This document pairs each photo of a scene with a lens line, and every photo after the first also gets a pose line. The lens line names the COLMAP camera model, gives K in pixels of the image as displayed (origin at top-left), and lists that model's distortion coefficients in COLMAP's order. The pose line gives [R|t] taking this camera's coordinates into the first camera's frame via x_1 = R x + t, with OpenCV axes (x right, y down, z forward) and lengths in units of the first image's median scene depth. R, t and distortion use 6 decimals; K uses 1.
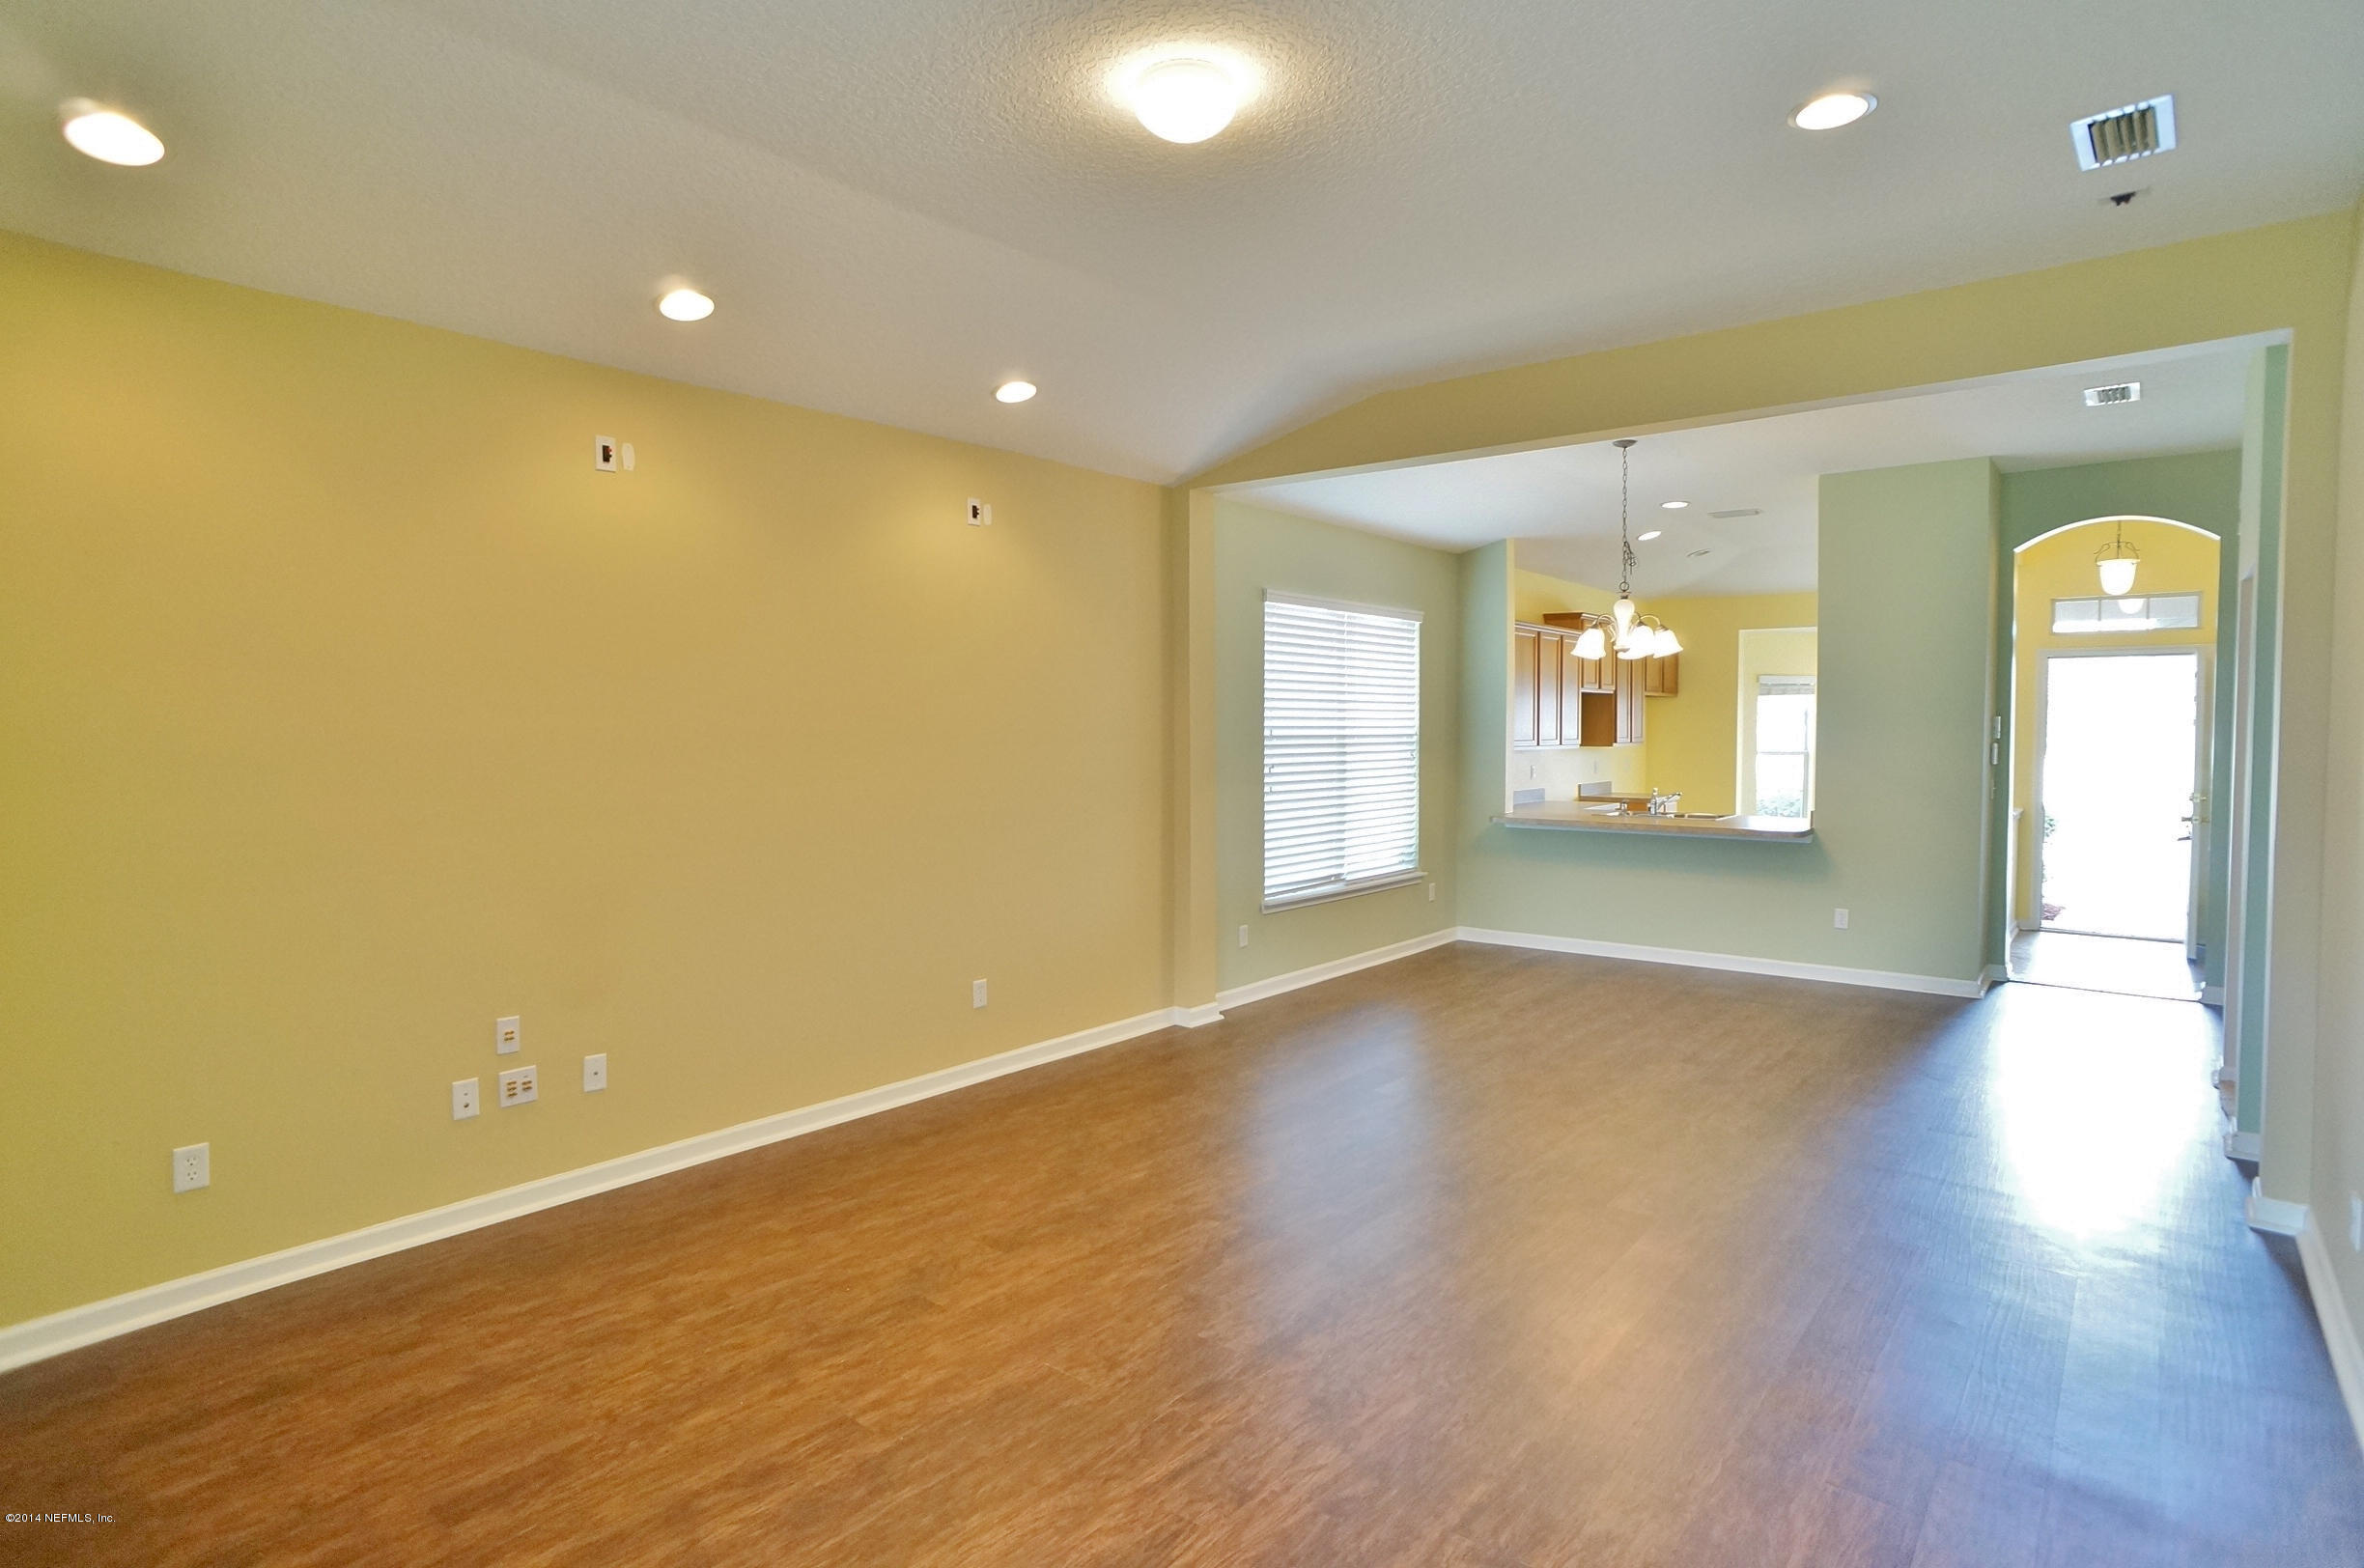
lens RADIAL K [[1238.0, 0, 1187.5], [0, 1238.0, 782.5], [0, 0, 1]] dist [-0.058773, 0.030856]
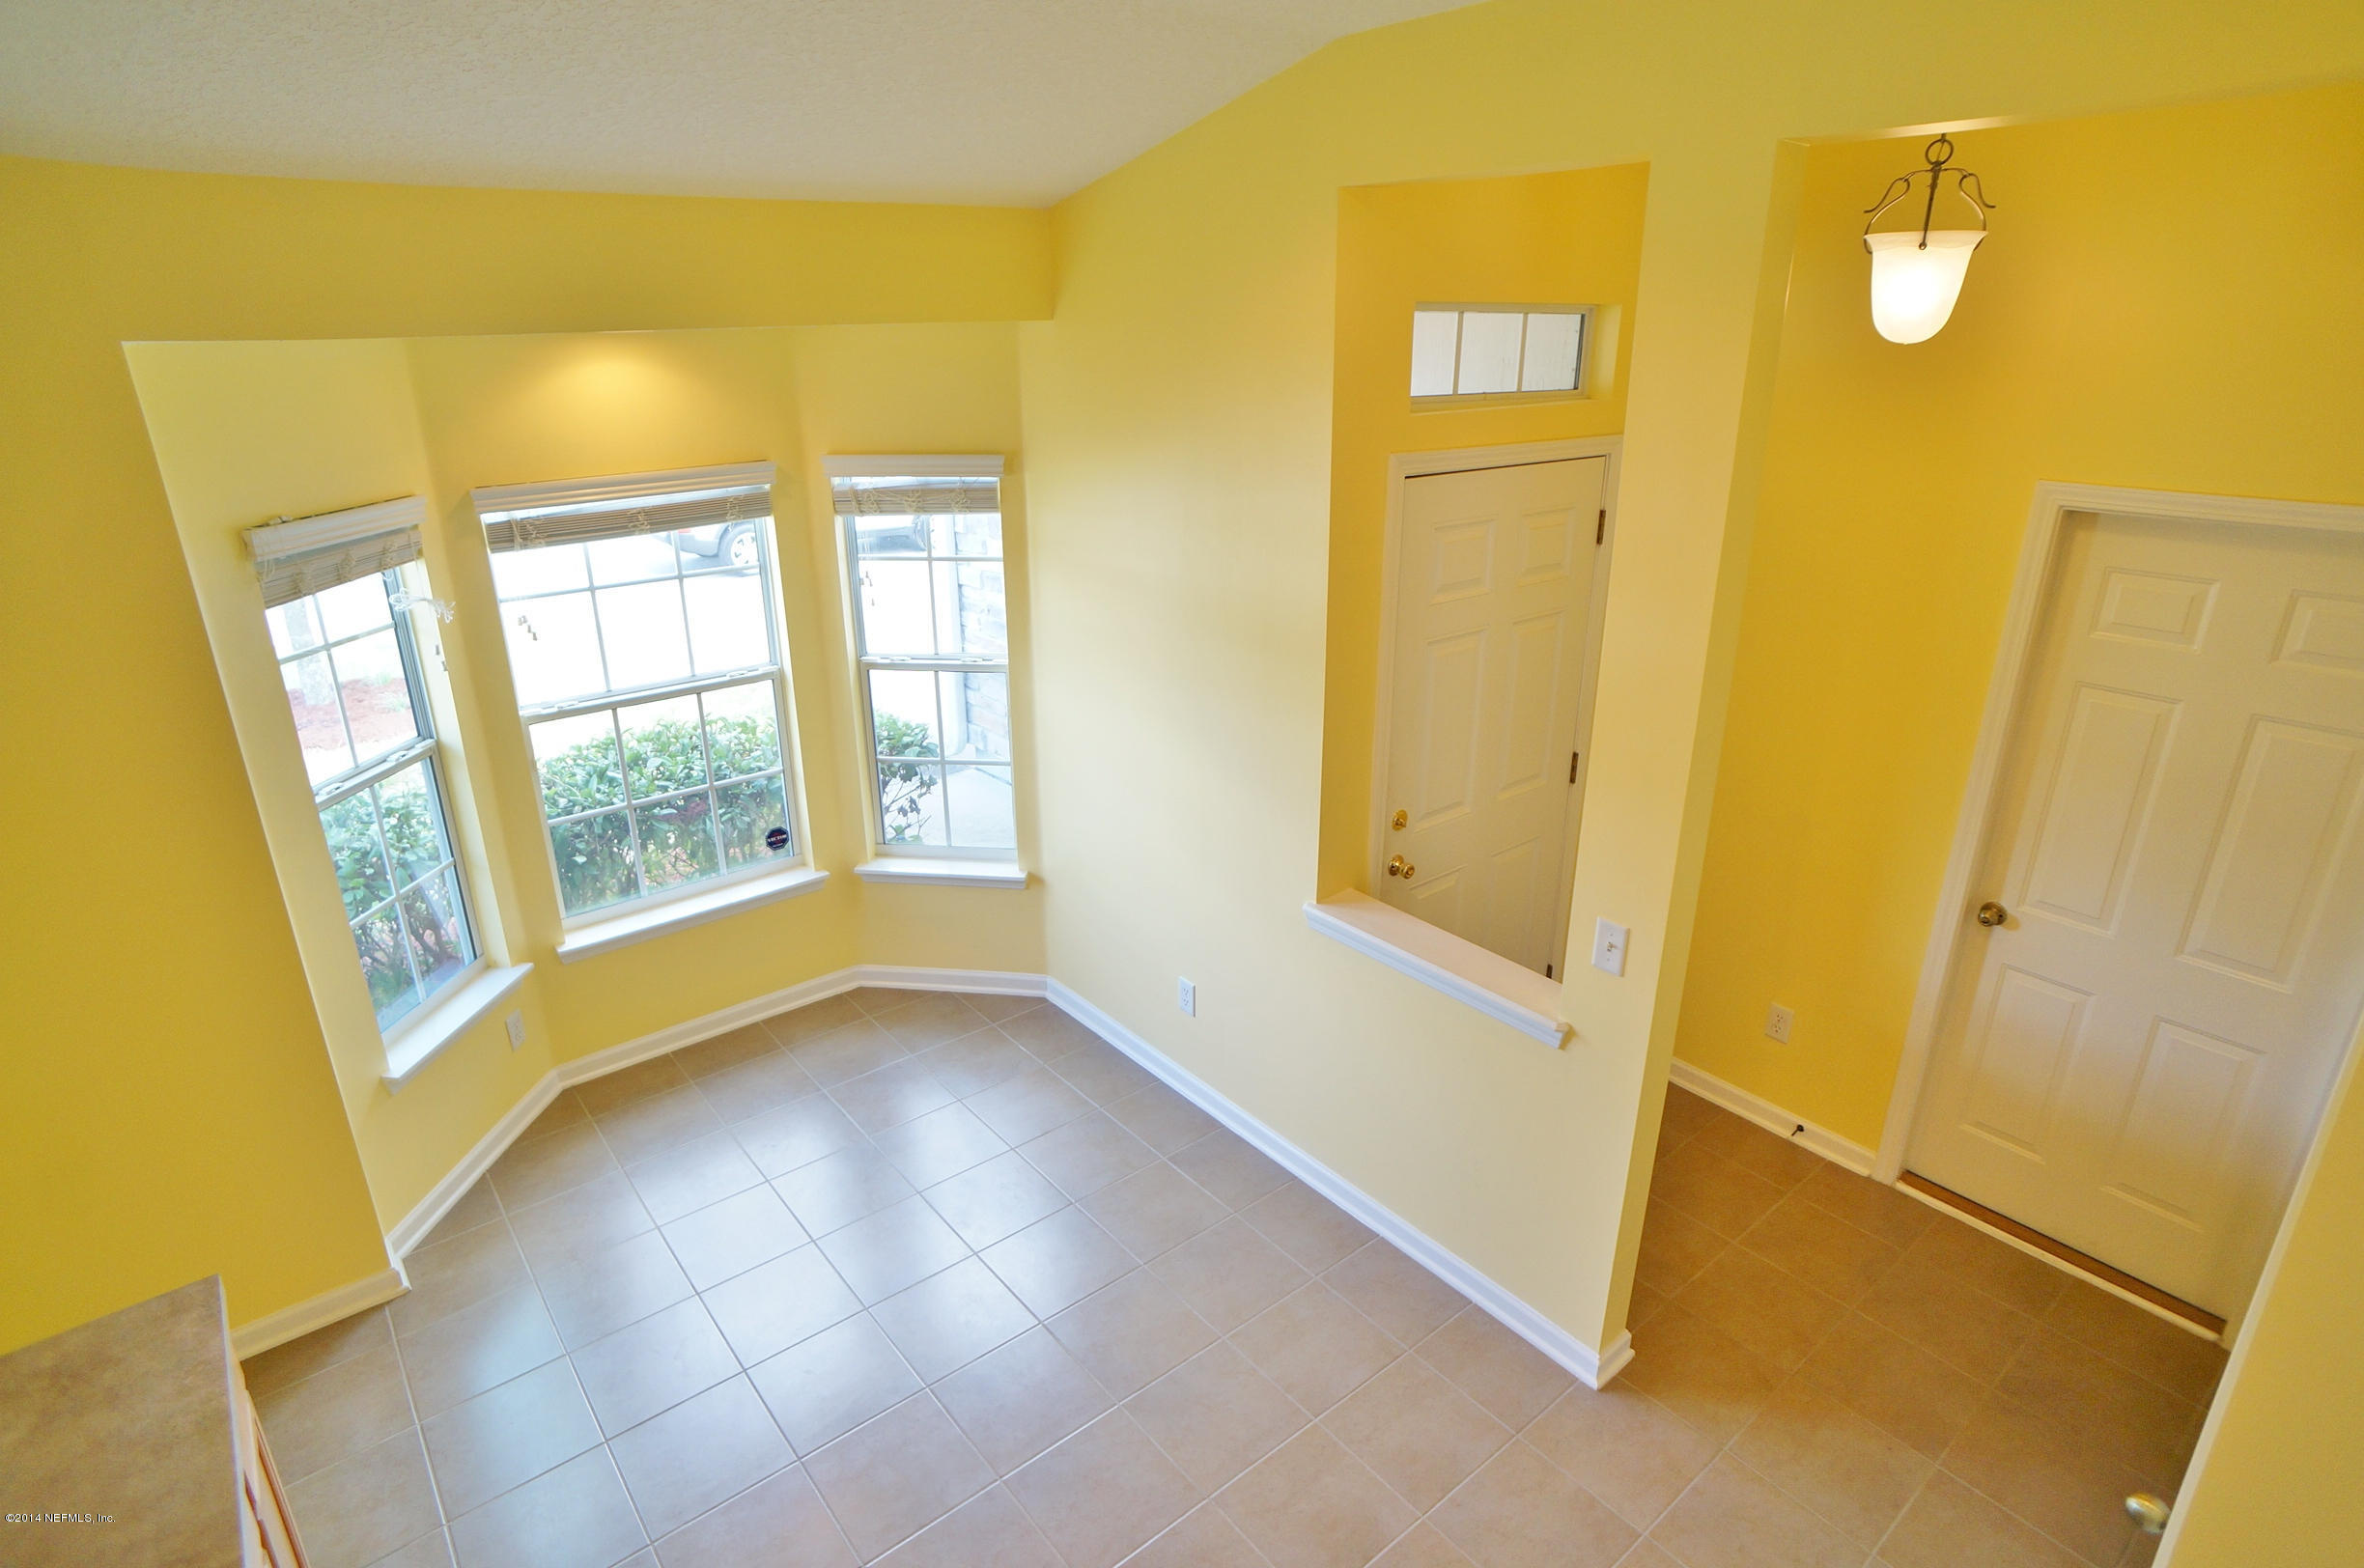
lens RADIAL K [[1238.0, 0, 1189.3], [0, 1238.0, 780.7], [0, 0, 1]] dist [-0.058773, 0.030856]
pose [[0.205532, -0.341748, 0.917041, 0.425880], [0.049284, 0.939472, 0.339062, -0.181122], [-0.977409, -0.024492, 0.209935, 1.221097]]
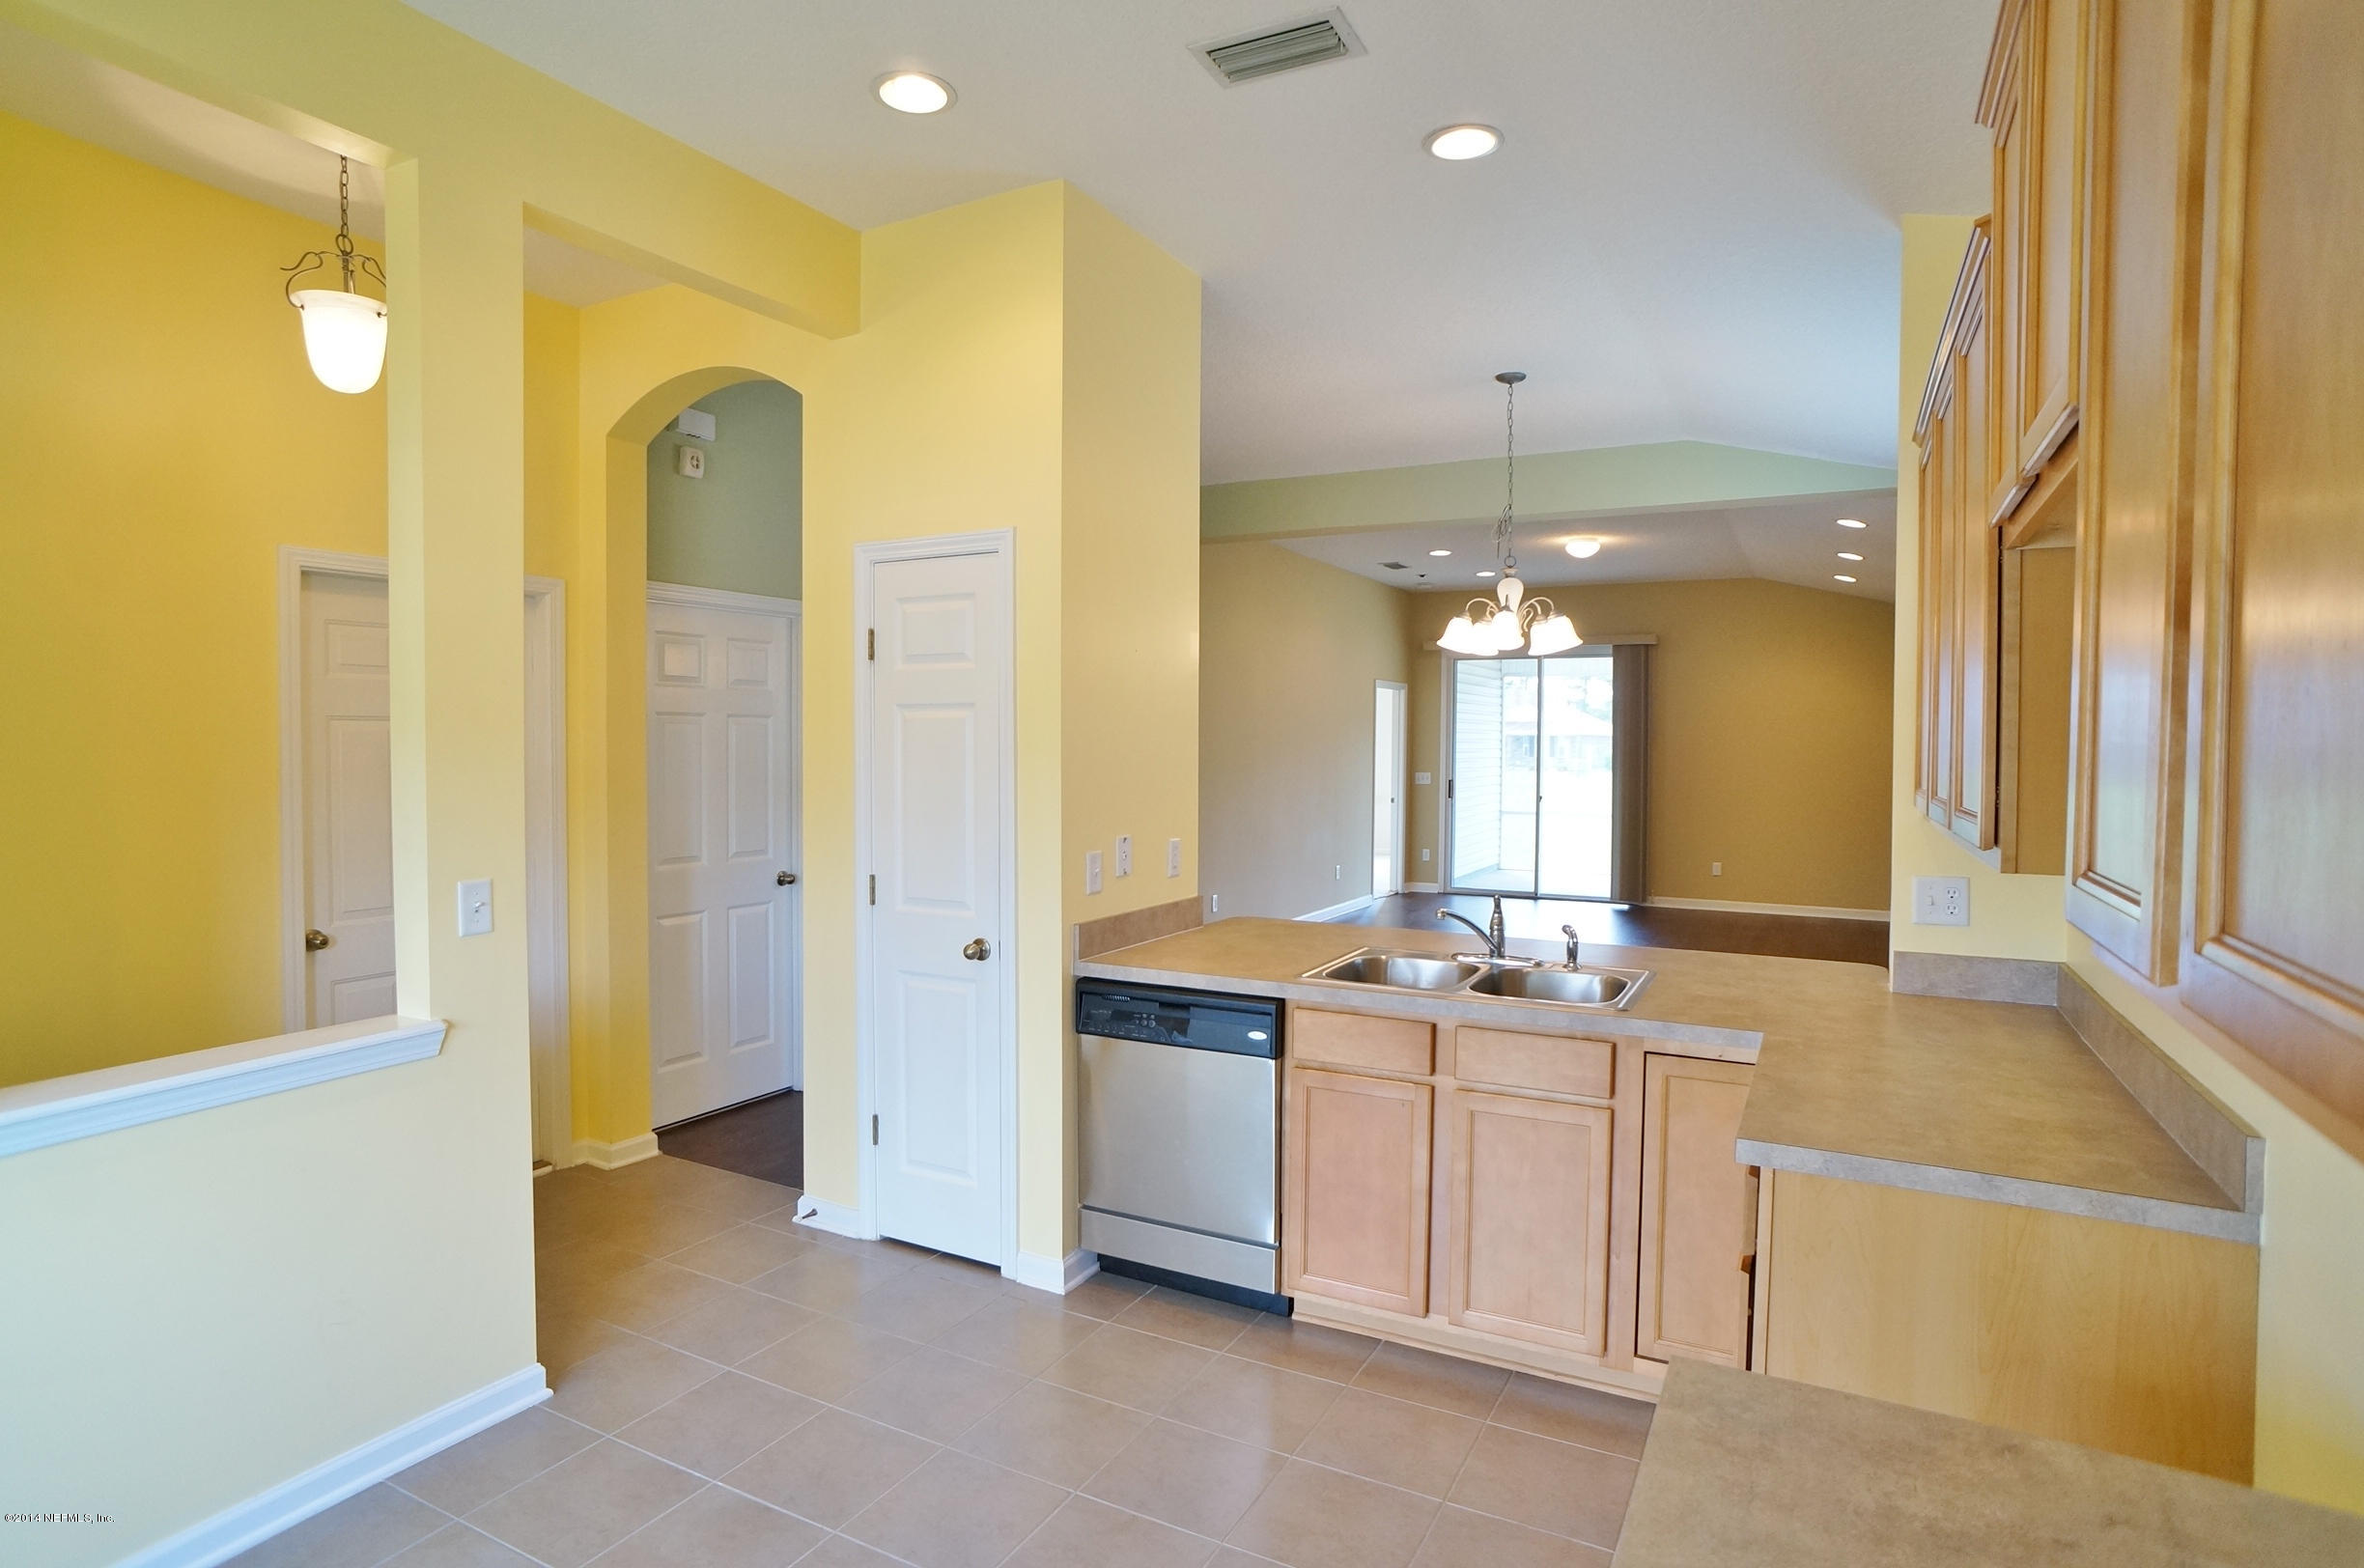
lens RADIAL K [[1238.0, 0, 1177.3], [0, 1238.0, 774.0], [0, 0, 1]] dist [-0.058773, 0.030856]
pose [[-0.983859, 0.000026, -0.178947, 0.632529], [-0.013375, 0.997192, 0.073686, -0.072256], [0.178446, 0.074890, -0.981096, 1.569225]]
